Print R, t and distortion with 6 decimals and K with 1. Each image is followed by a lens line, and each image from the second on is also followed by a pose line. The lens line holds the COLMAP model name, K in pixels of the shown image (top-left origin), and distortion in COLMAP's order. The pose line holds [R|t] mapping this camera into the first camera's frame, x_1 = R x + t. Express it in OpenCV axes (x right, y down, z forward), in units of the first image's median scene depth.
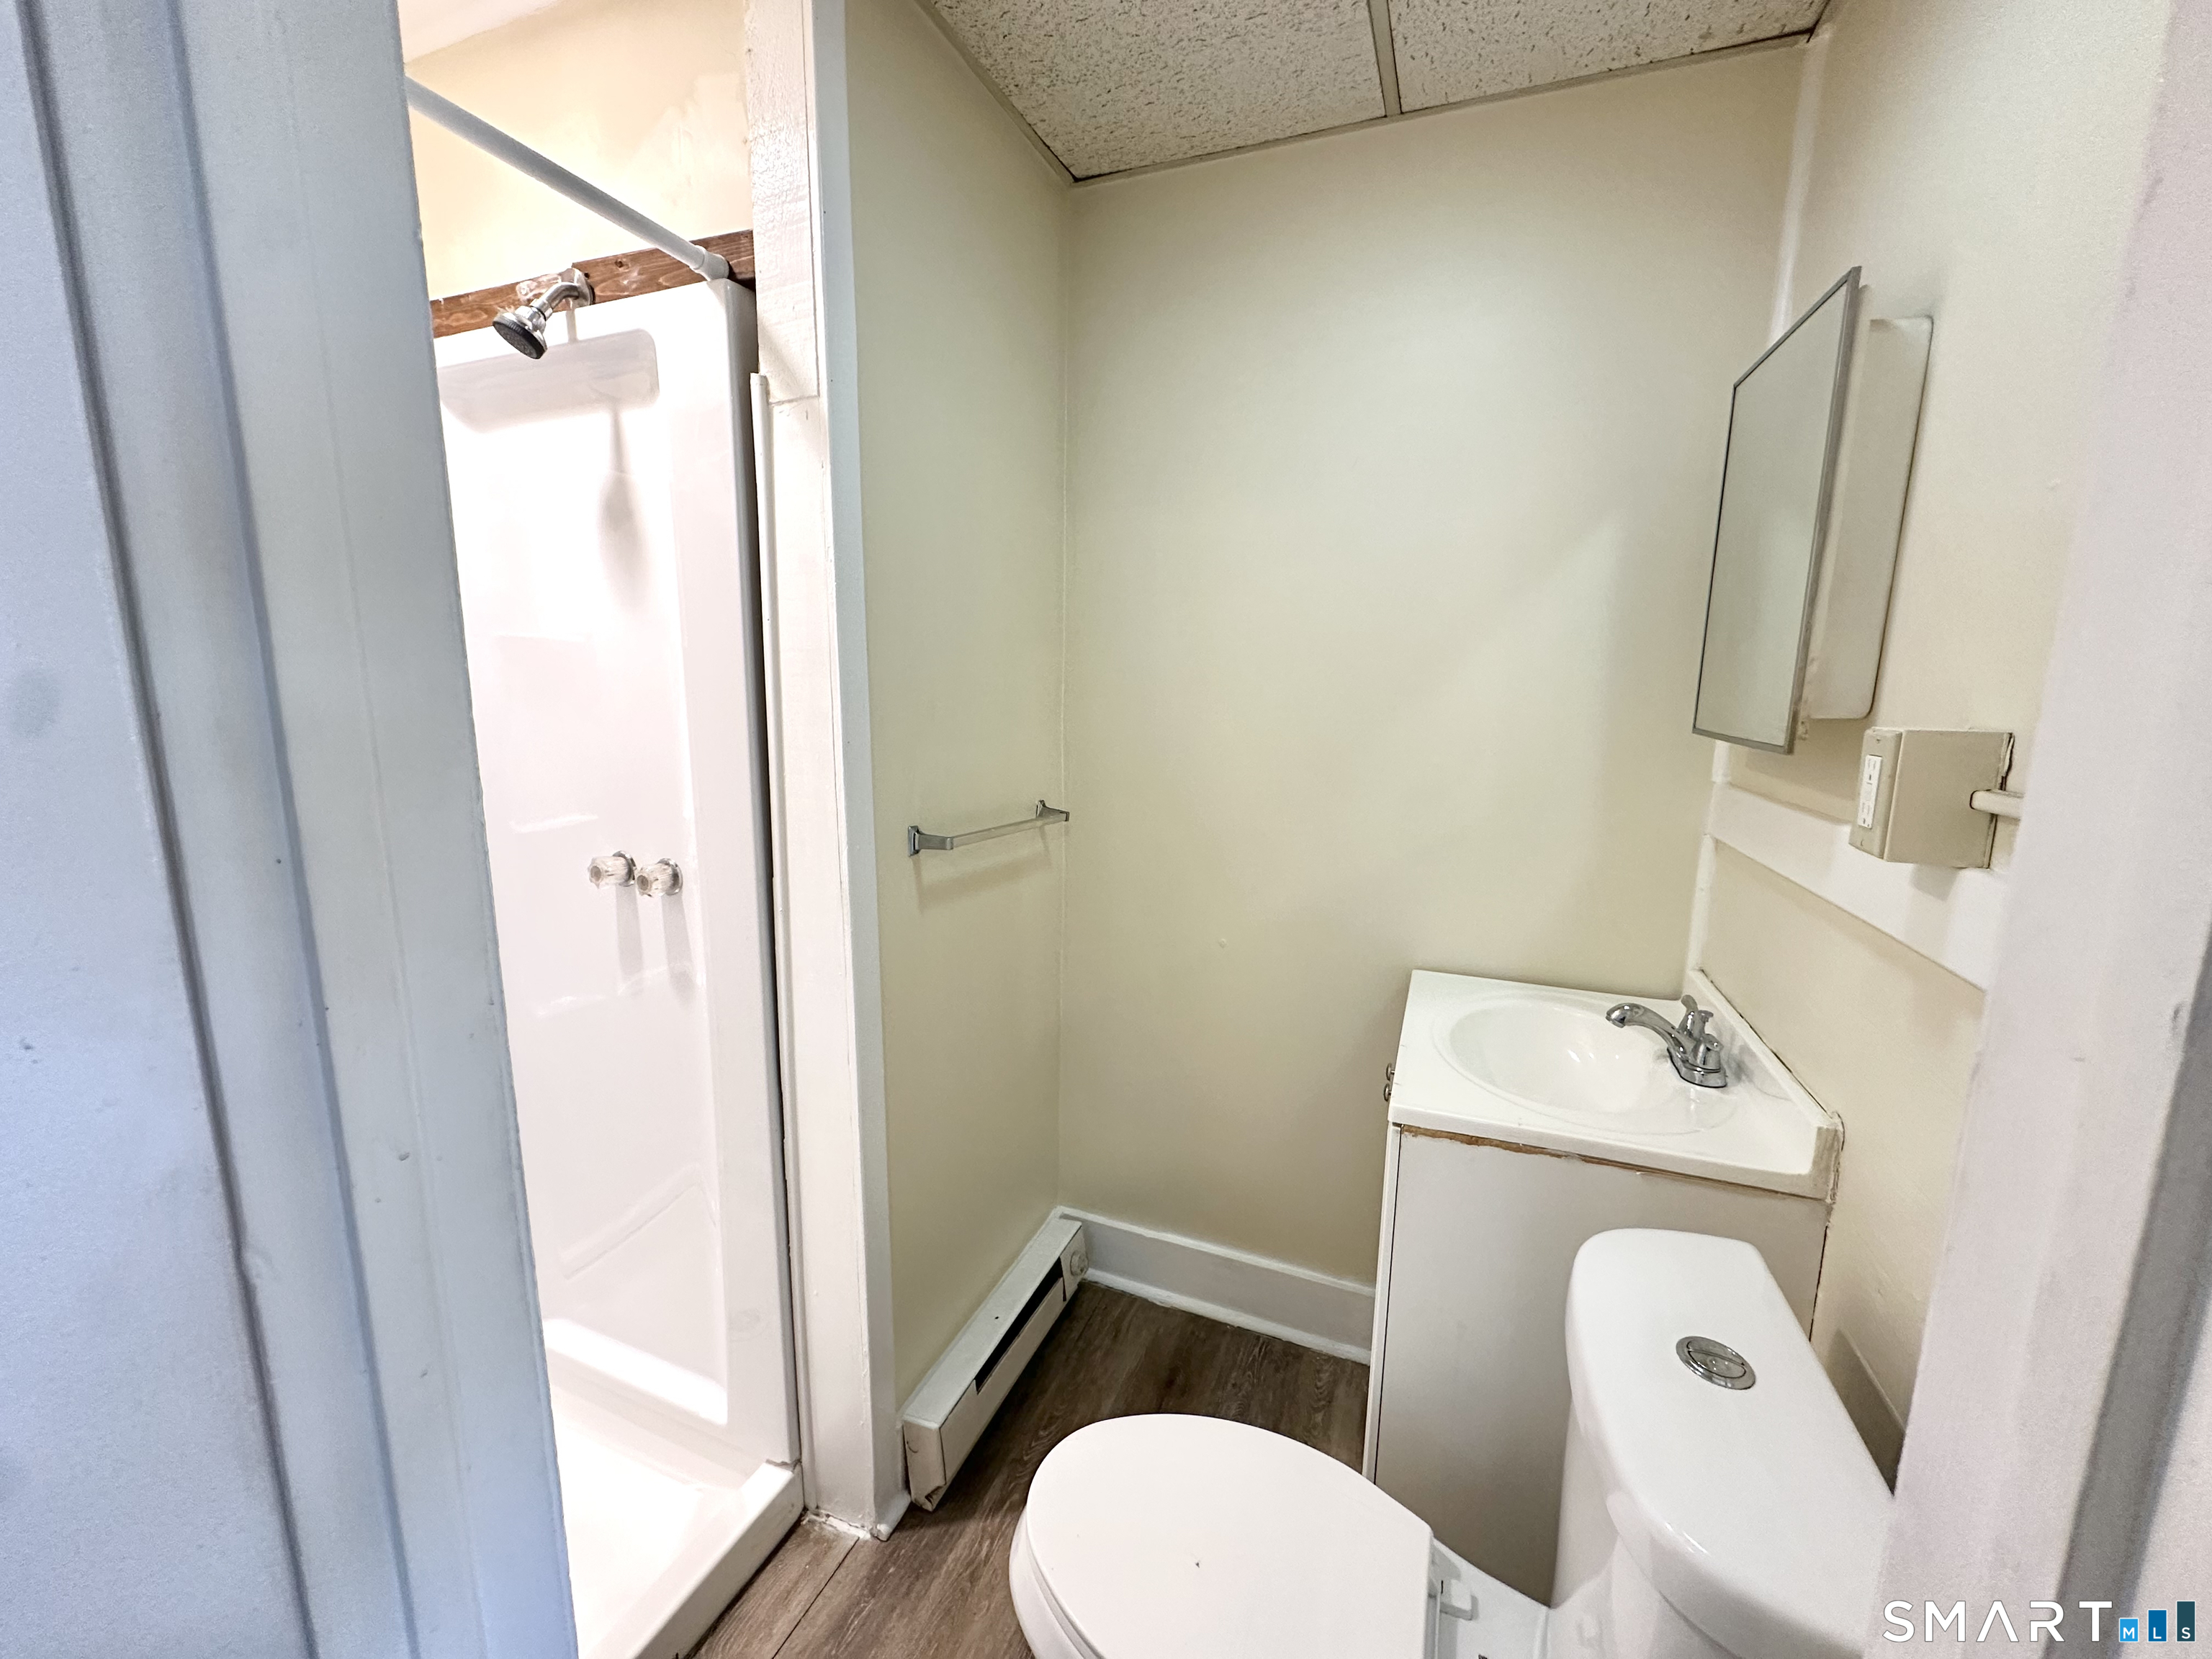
lens RADIAL K [[873.0, 0, 1106.0], [0, 873.0, 829.5], [0, 0, 1]] dist [-0.001767, -0.000801]
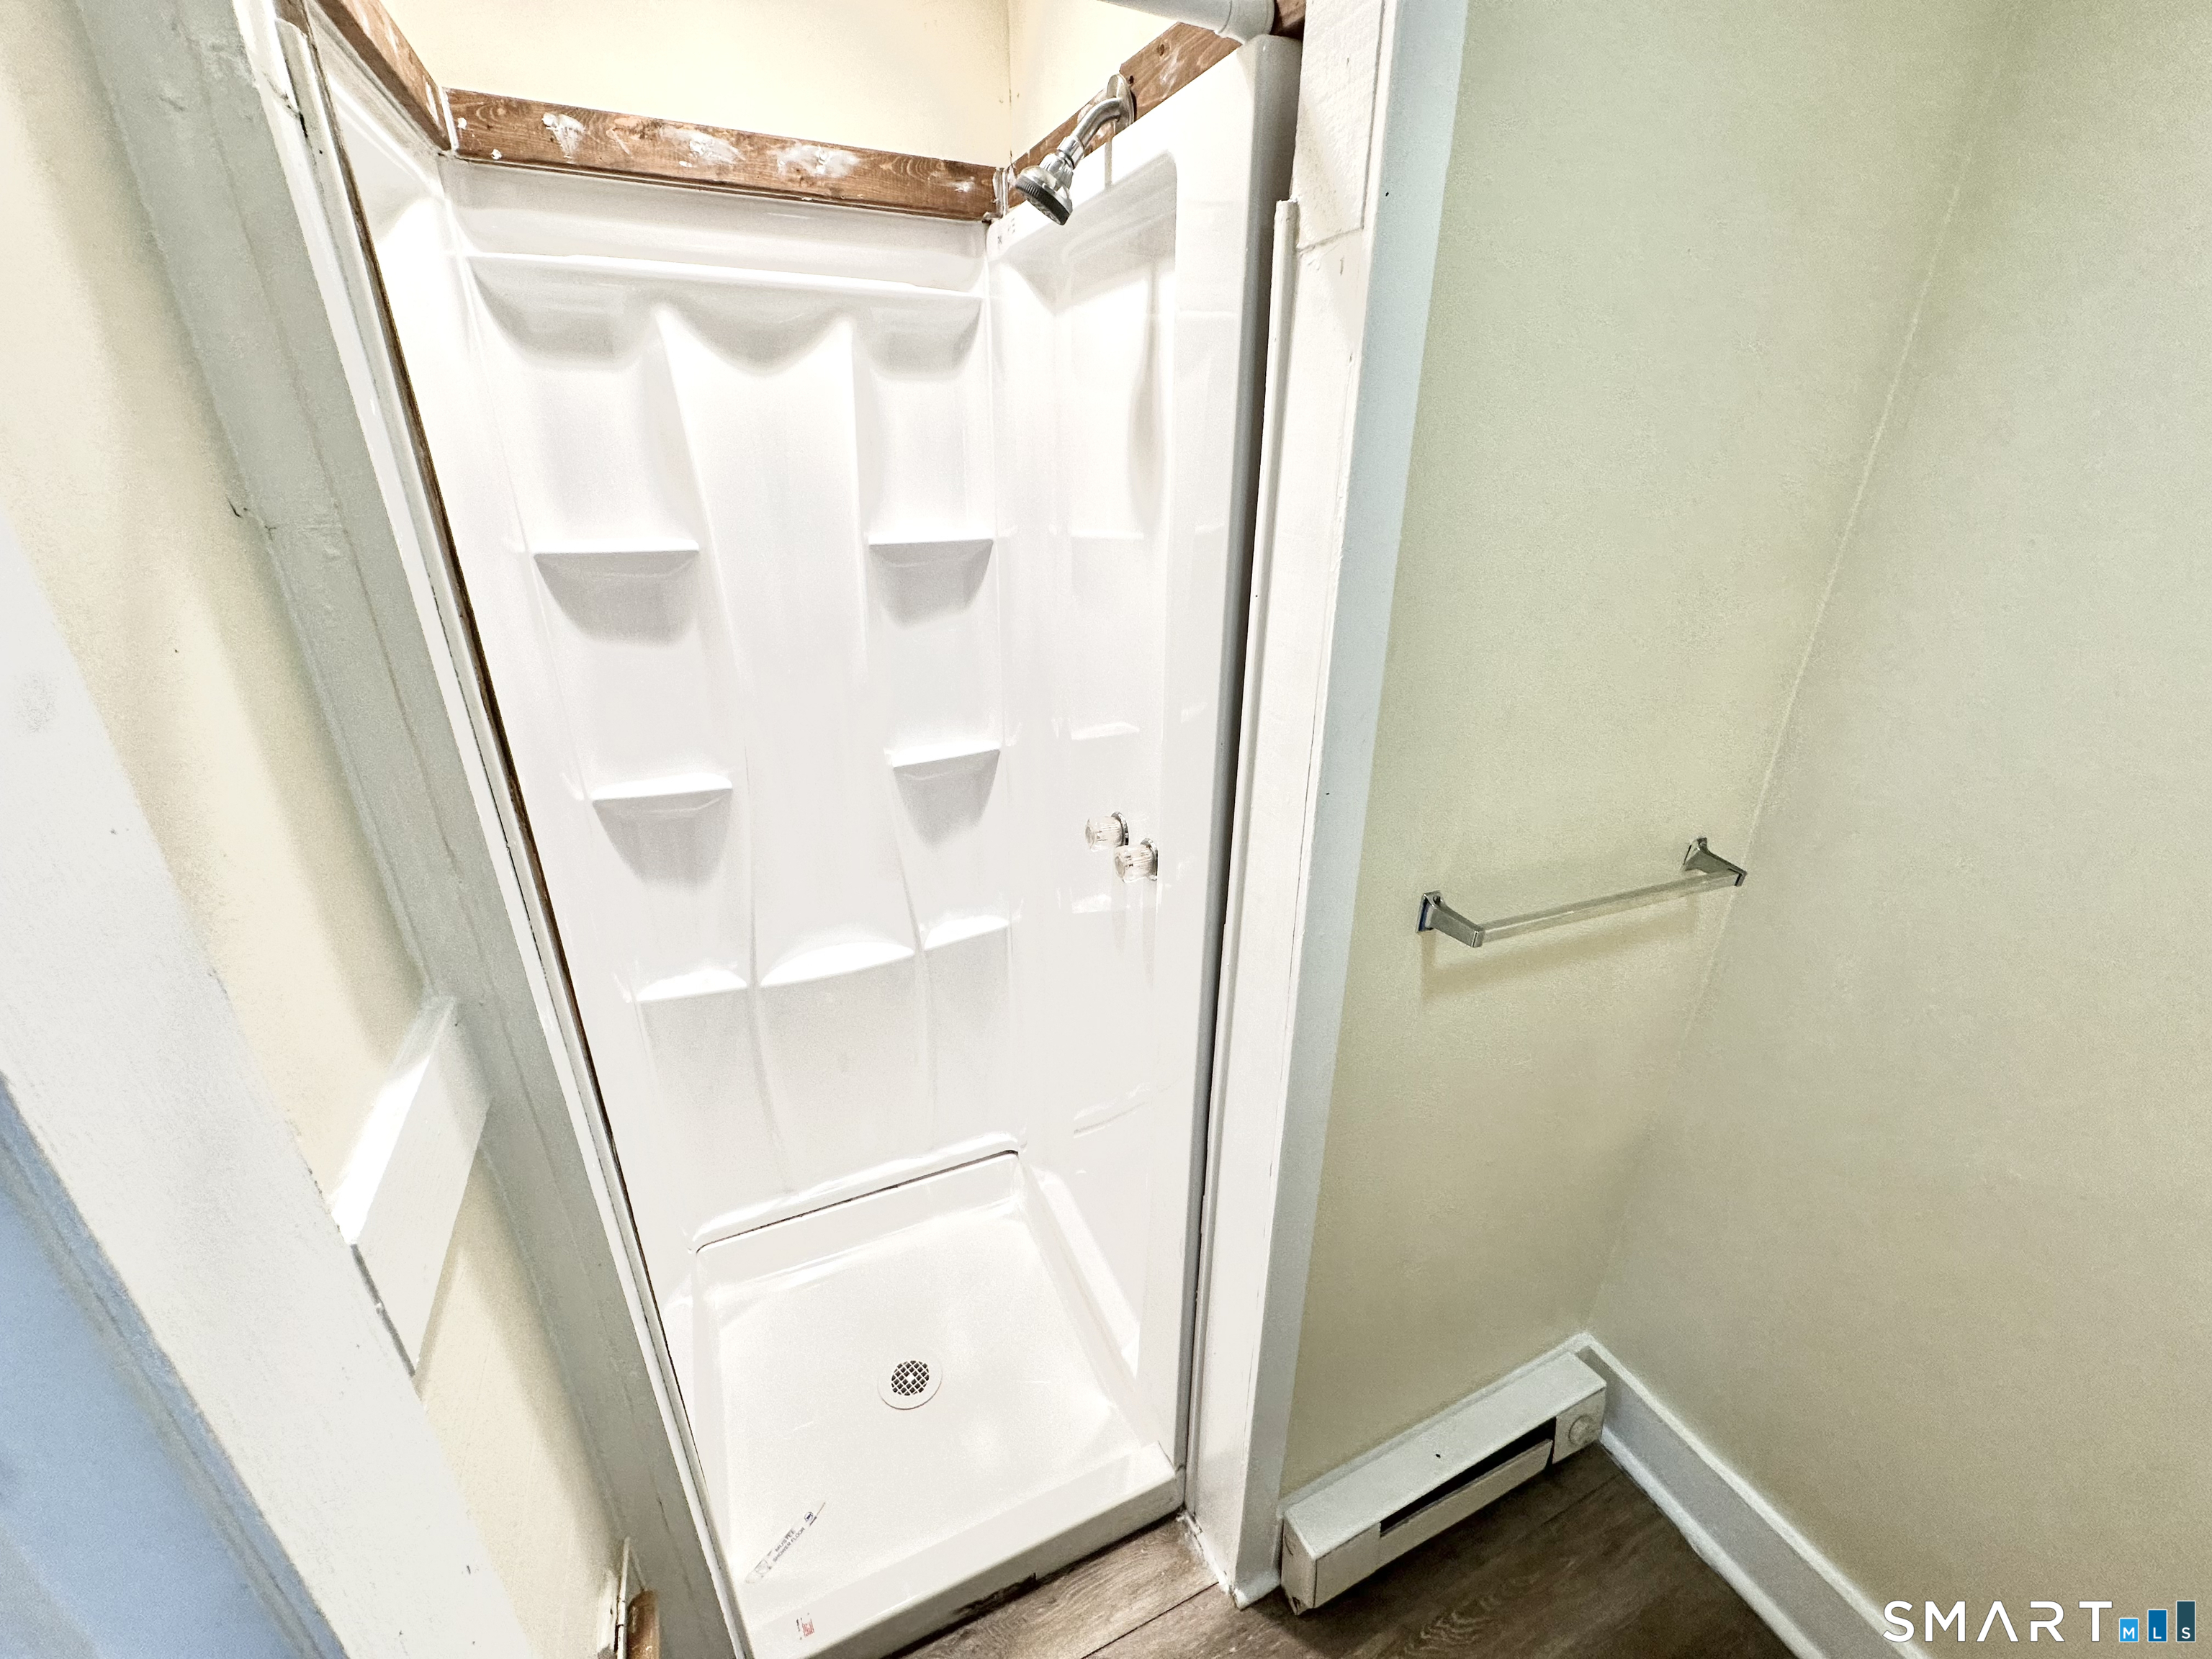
lens RADIAL K [[880.1, 0, 1106.0], [0, 880.1, 829.5], [0, 0, 1]] dist [-0.004004, 0.000419]
pose [[0.728244, 0.261303, -0.633547, 0.016031], [-0.113153, 0.957615, 0.264897, -0.203769], [0.675912, -0.121222, 0.726944, 0.336833]]
